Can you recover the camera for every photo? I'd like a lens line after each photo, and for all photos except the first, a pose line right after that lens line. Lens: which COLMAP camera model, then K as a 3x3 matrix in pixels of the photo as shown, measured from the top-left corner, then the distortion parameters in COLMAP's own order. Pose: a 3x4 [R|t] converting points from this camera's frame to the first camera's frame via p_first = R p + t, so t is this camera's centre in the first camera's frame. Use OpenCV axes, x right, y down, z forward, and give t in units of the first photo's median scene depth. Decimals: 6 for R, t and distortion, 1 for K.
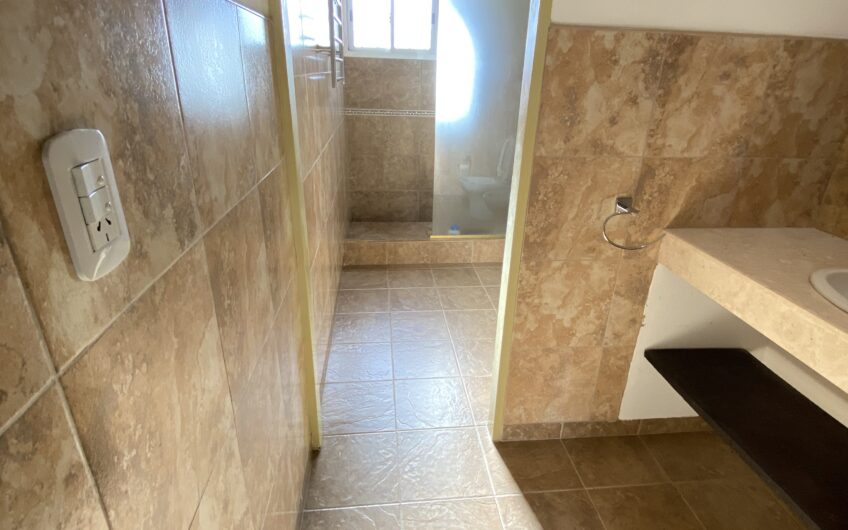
lens RADIAL K [[462.9, 0, 425.6], [0, 462.9, 284.7], [0, 0, 1]] dist [-0.003373, -0.002712]
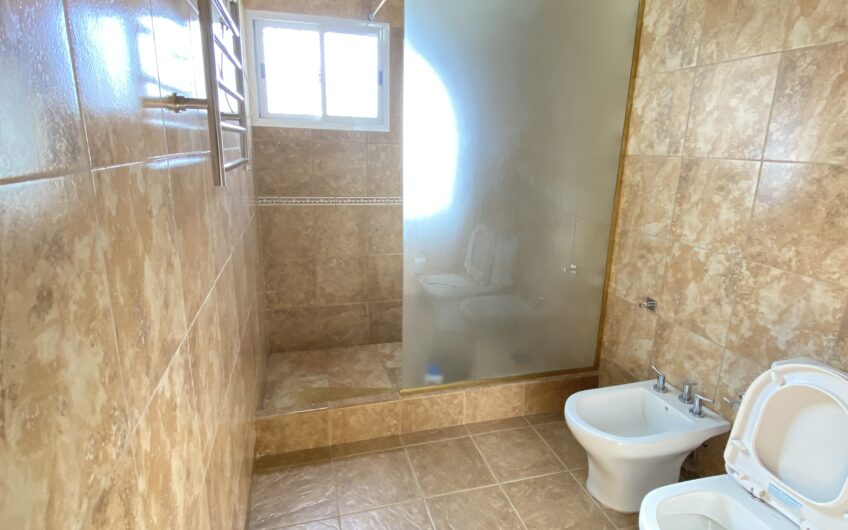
lens RADIAL K [[458.4, 0, 427.6], [0, 458.4, 263.1], [0, 0, 1]] dist [0.039978, -0.035299]
pose [[0.984899, -0.046724, 0.166703, -0.043348], [0.075309, 0.982646, -0.169515, -0.150482], [-0.155890, 0.179509, 0.971326, 0.316077]]
